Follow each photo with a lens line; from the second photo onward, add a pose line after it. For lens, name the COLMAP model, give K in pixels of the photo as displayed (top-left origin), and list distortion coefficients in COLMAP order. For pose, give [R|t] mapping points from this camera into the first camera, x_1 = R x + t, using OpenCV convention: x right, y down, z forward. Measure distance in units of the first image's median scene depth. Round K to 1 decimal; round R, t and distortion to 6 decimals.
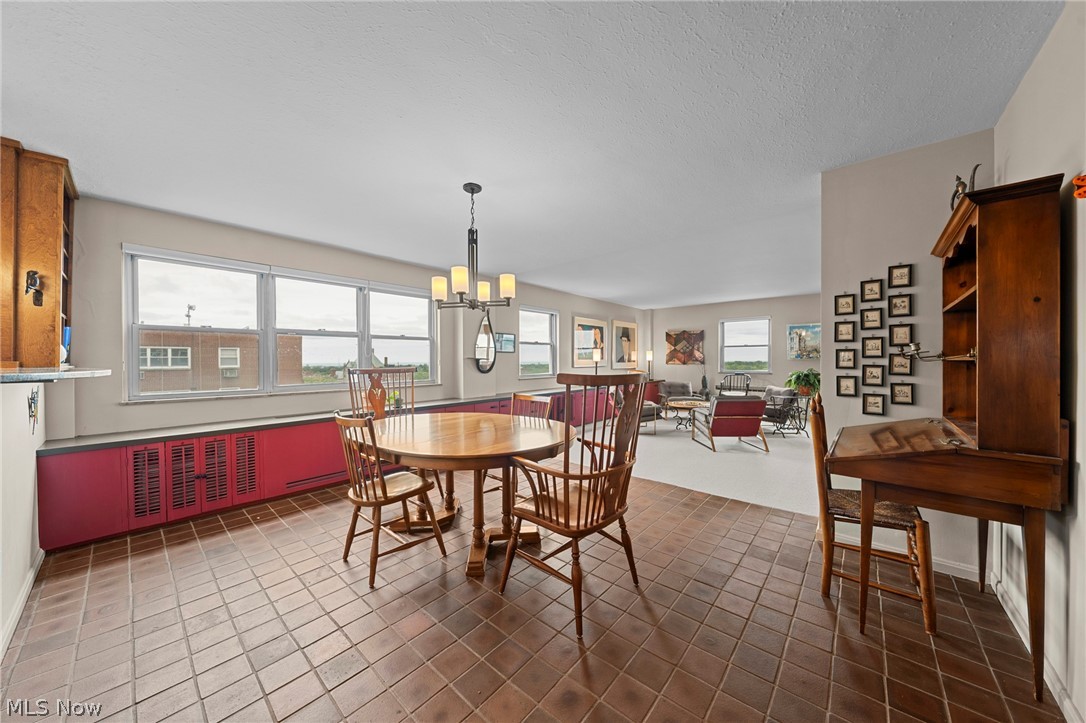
lens RADIAL K [[366.9, 0, 546.2], [0, 366.9, 360.1], [0, 0, 1]] dist [-0.006299, 0.000816]
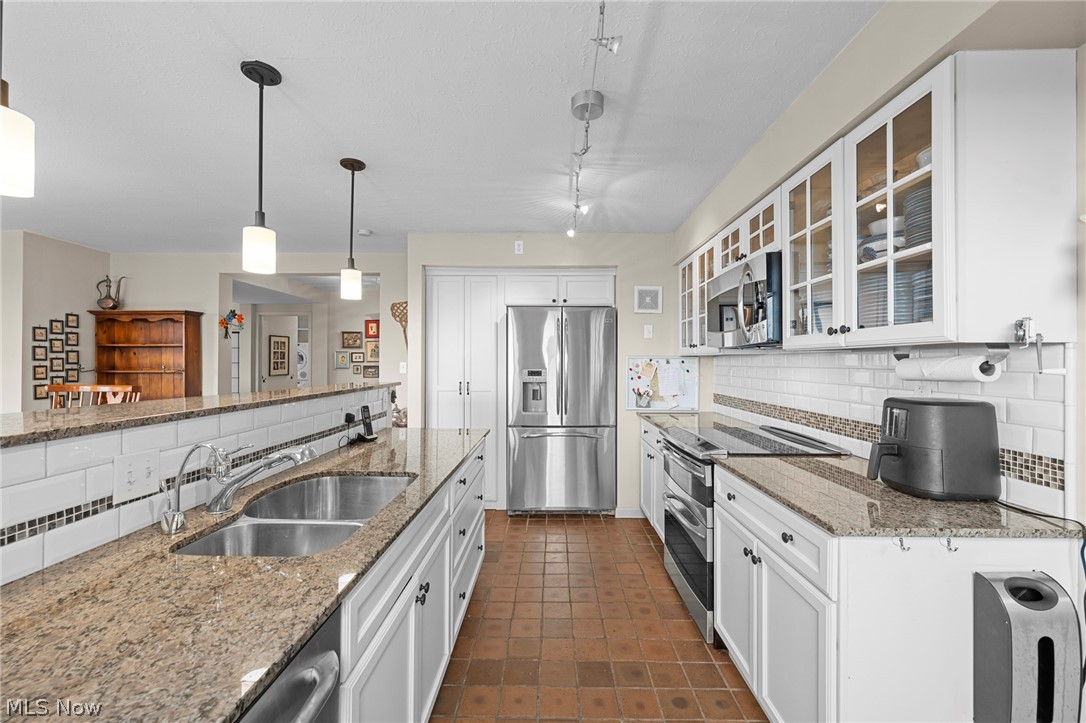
lens RADIAL K [[431.0, 0, 547.1], [0, 431.0, 361.2], [0, 0, 1]] dist [-0.001403, -0.000307]
pose [[-0.642078, 0.001643, 0.766637, -1.761552], [-0.000731, 0.999996, -0.002755, -0.045422], [-0.766639, -0.002329, -0.642074, 0.585814]]
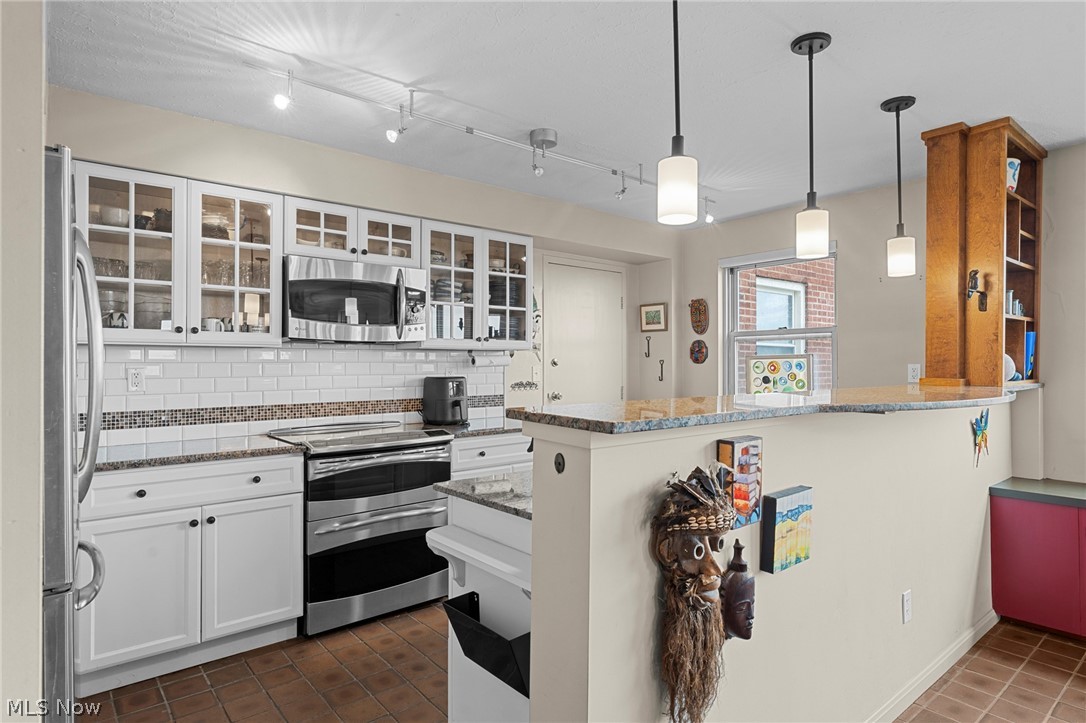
lens RADIAL K [[600.2, 0, 543.9], [0, 600.2, 359.5], [0, 0, 1]] dist [0.004418, -0.001183]
pose [[-0.169664, -0.002832, -0.985498, 0.098830], [0.001218, 0.999995, -0.003083, -0.034891], [0.985501, -0.001724, -0.169659, 0.237154]]
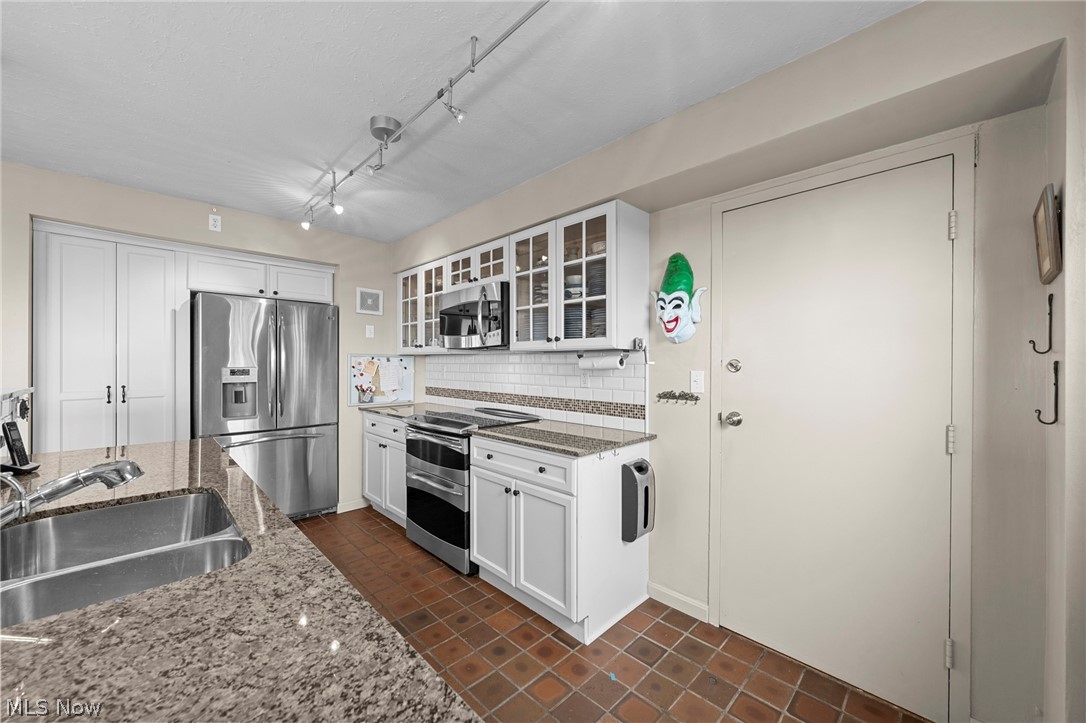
lens RADIAL K [[407.8, 0, 546.5], [0, 407.8, 363.2], [0, 0, 1]] dist [-0.004328, 0.000319]
pose [[-0.997062, -0.001118, 0.076586, -1.594959], [-0.001033, 0.999999, 0.001154, -0.036707], [-0.076588, 0.001072, -0.997062, 0.834143]]
